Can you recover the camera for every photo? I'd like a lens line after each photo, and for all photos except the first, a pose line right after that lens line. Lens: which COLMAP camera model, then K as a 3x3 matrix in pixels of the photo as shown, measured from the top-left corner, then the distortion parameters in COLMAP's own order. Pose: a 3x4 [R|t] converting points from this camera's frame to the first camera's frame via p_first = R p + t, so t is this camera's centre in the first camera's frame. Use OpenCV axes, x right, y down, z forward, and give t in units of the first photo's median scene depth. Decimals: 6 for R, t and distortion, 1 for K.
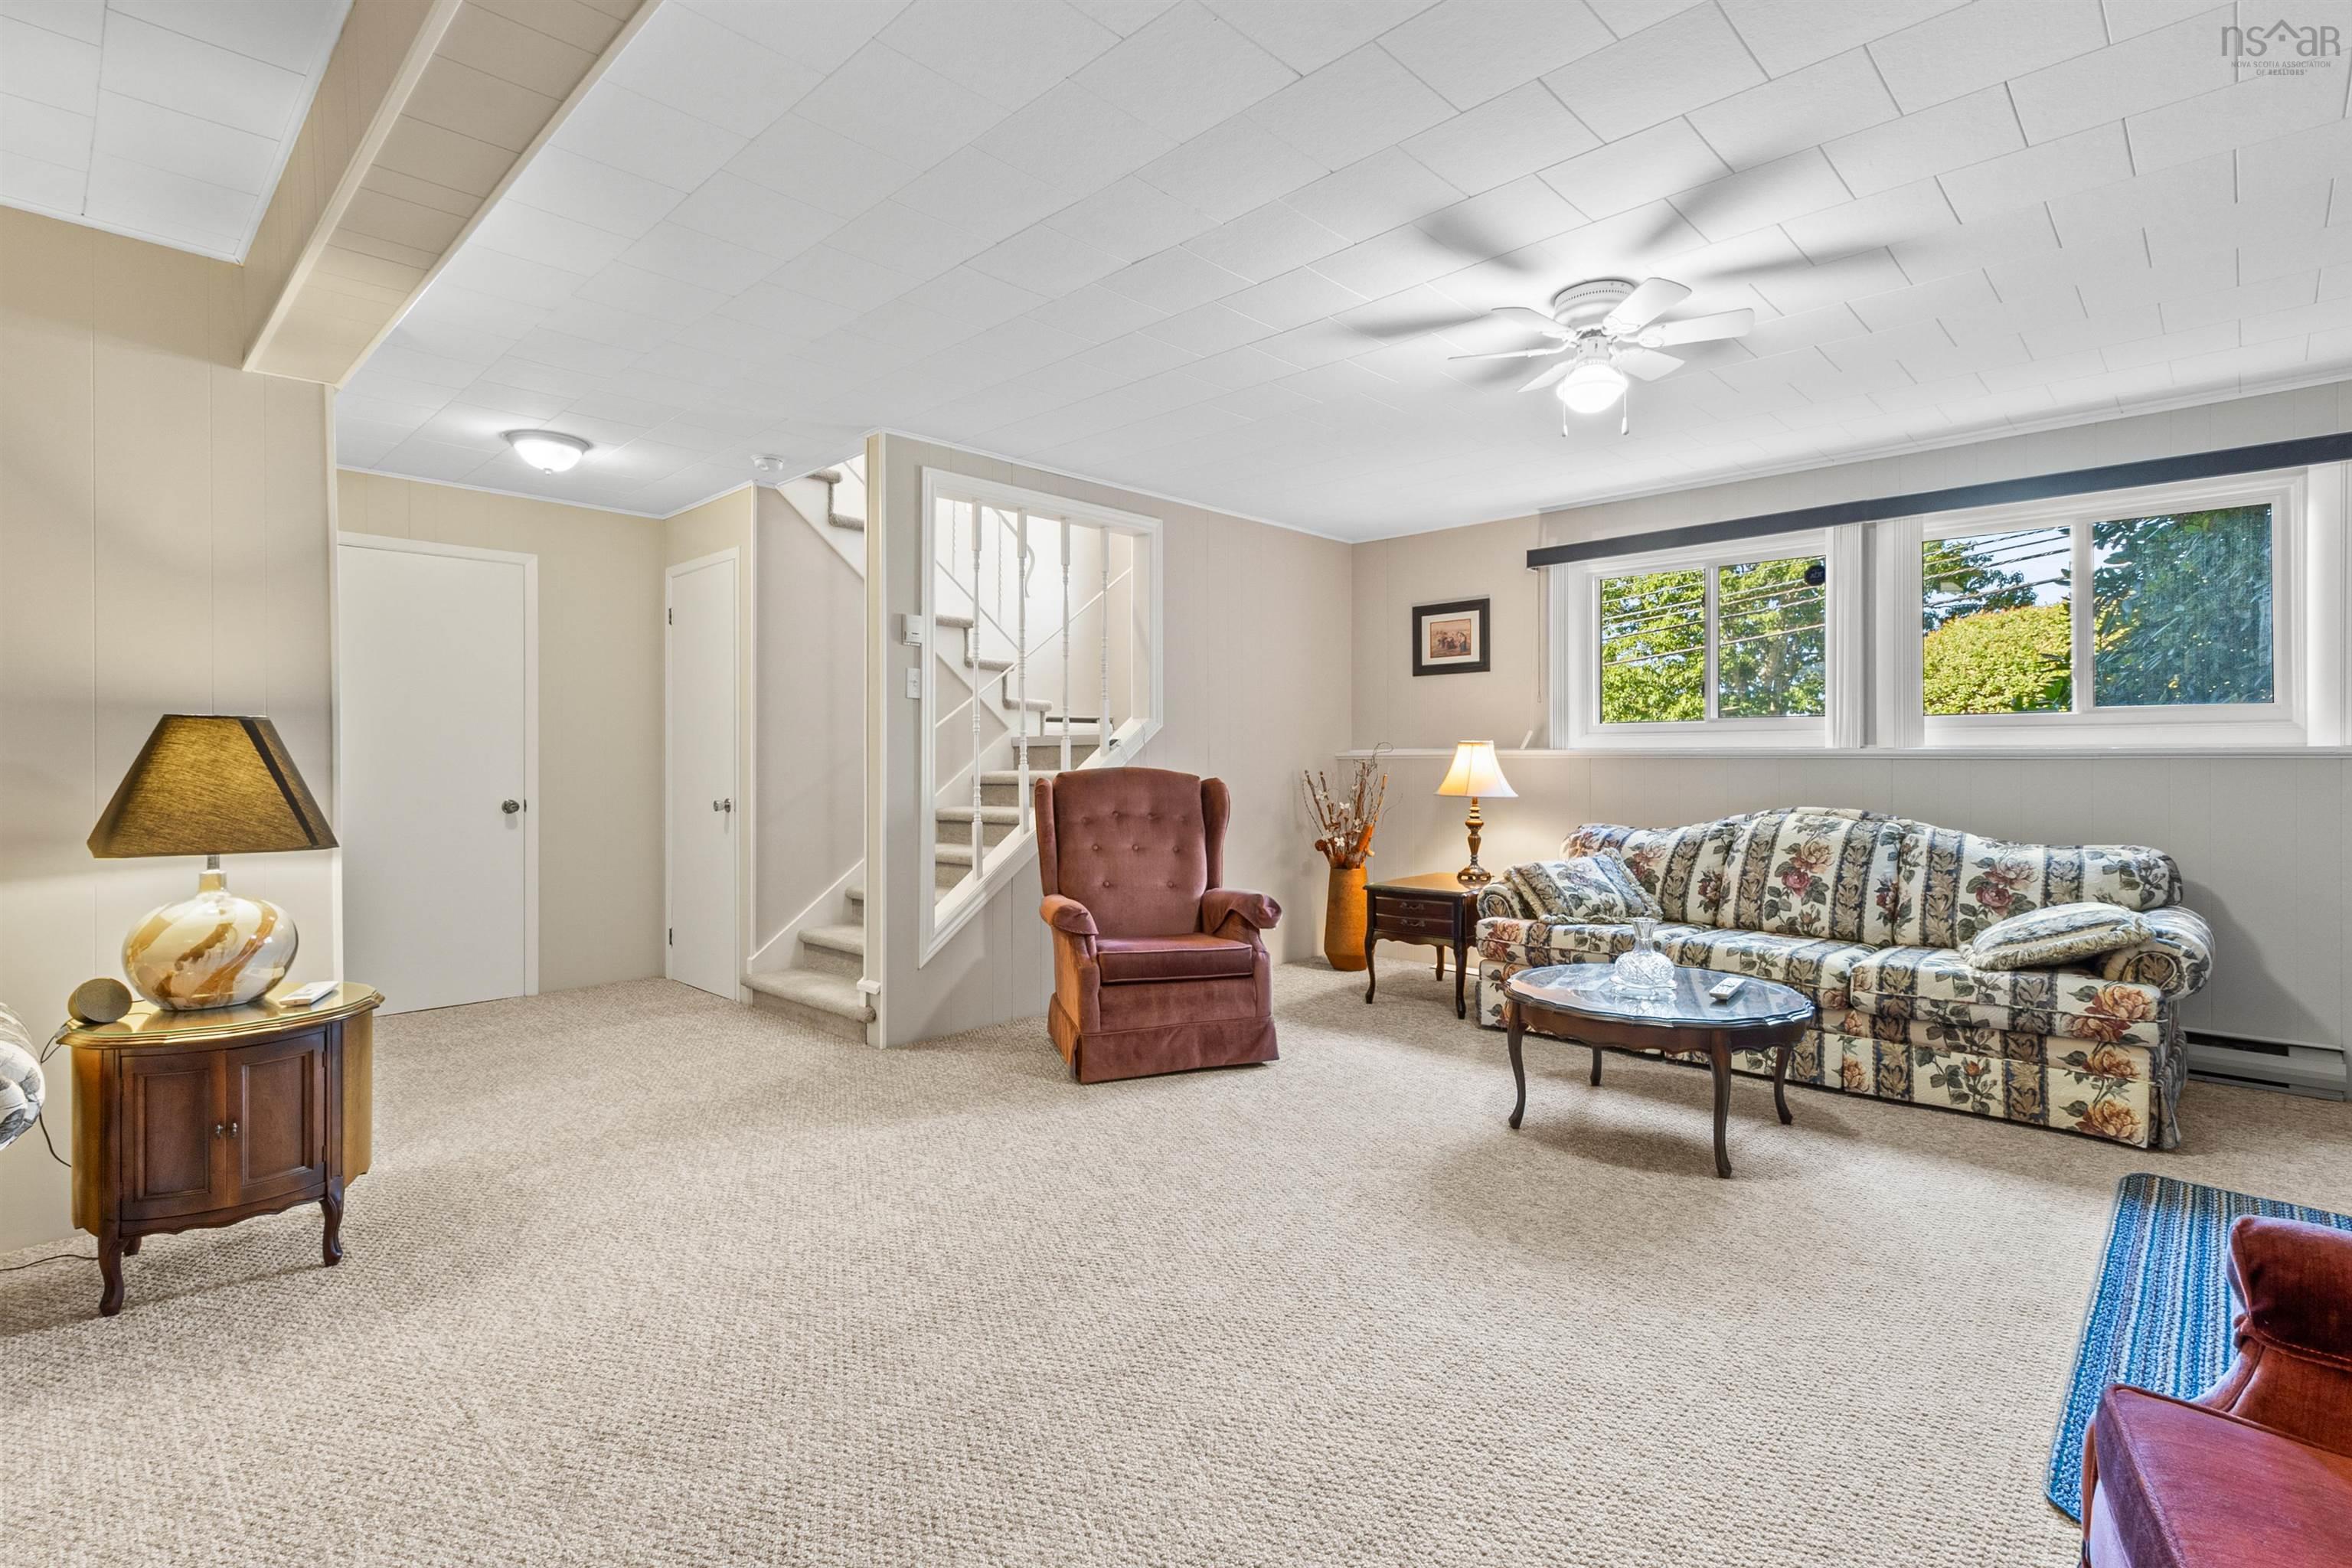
lens RADIAL K [[1109.7, 0, 1168.5], [0, 1109.7, 752.6], [0, 0, 1]] dist [0.001130, 0.000407]
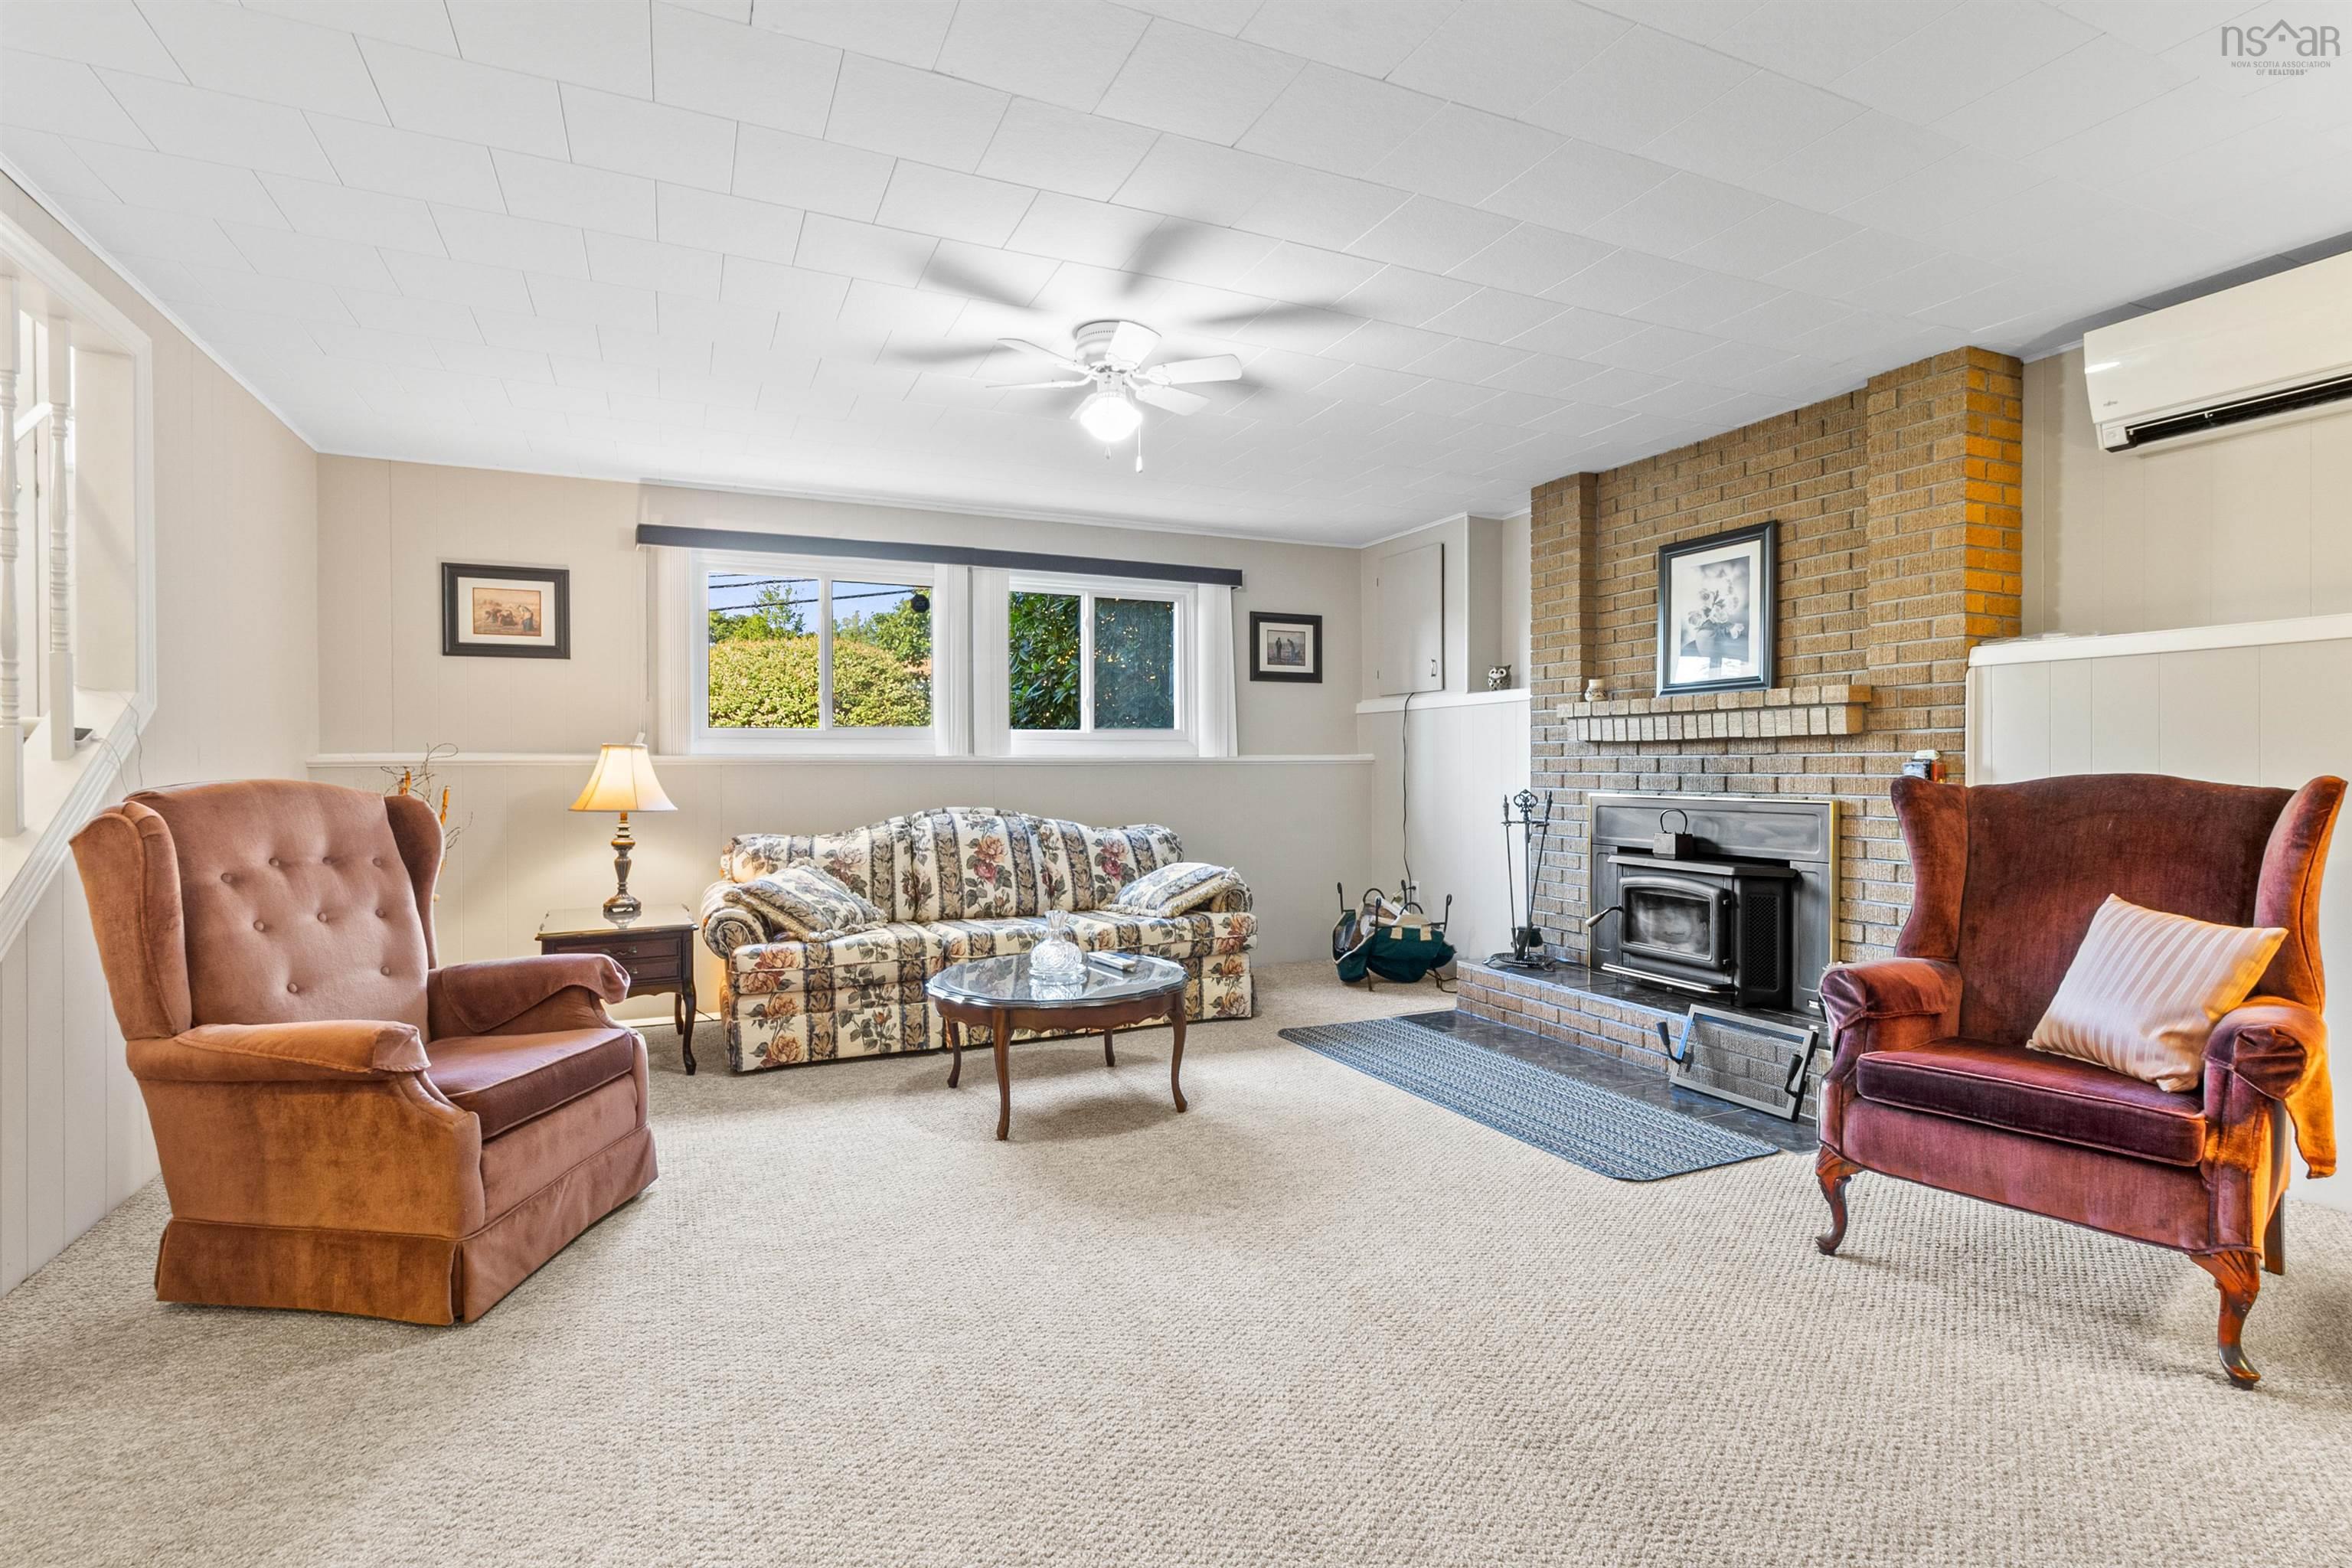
lens RADIAL K [[1079.7, 0, 1176.0], [0, 1079.7, 784.0], [0, 0, 1]] dist [-0.001901, -0.000108]
pose [[0.366487, -0.015990, 0.930286, -0.373781], [-0.003651, 0.999820, 0.018624, 0.003244], [-0.930416, -0.010222, 0.366363, 0.372791]]
